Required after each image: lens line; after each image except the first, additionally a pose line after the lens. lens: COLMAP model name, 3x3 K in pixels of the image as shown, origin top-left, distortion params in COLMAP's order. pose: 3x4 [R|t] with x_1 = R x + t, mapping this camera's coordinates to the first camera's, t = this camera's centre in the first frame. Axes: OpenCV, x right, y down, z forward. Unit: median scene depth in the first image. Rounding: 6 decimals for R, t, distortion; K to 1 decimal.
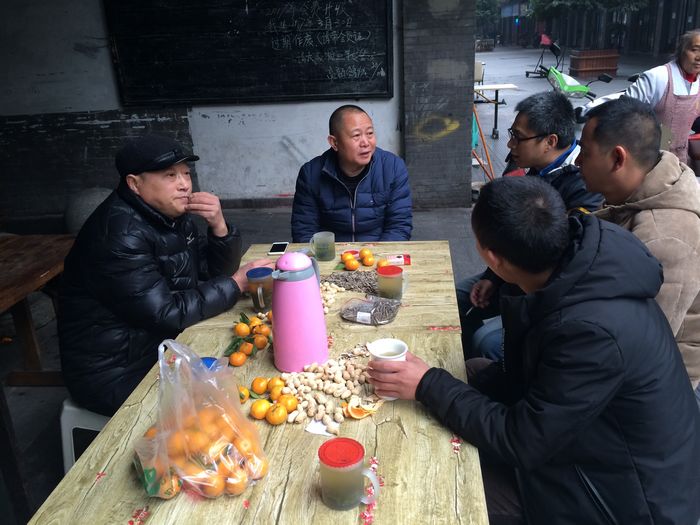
lens RADIAL K [[601.3, 0, 350.0], [0, 601.3, 262.5], [0, 0, 1]] dist [0.099363, -0.150462]
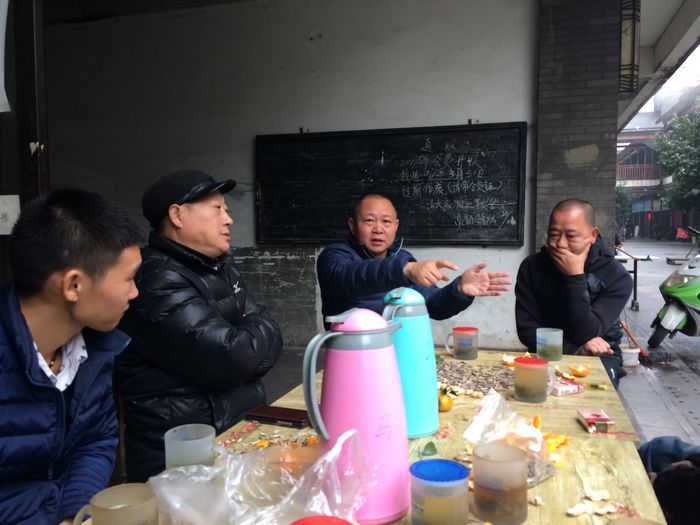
lens RADIAL K [[596.9, 0, 350.0], [0, 596.9, 262.5], [0, 0, 1]] dist [0.083771, -0.109749]
pose [[0.977560, 0.058040, -0.202505, -0.003047], [-0.113386, 0.955136, -0.273602, 0.044502], [0.177540, 0.290424, 0.940284, 0.063437]]
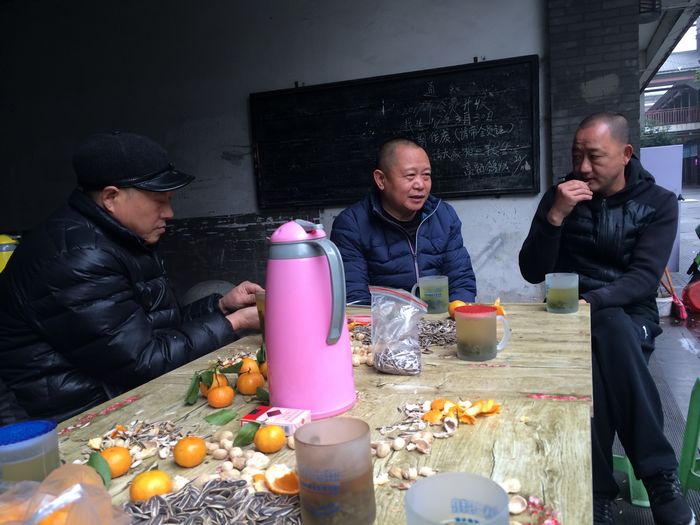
lens RADIAL K [[601.3, 0, 350.0], [0, 601.3, 262.5], [0, 0, 1]] dist [0.099363, -0.150462]
pose [[0.965840, 0.015543, -0.258673, 0.034707], [-0.073732, 0.973425, -0.216813, 0.038006], [0.248429, 0.228479, 0.941318, 0.124281]]
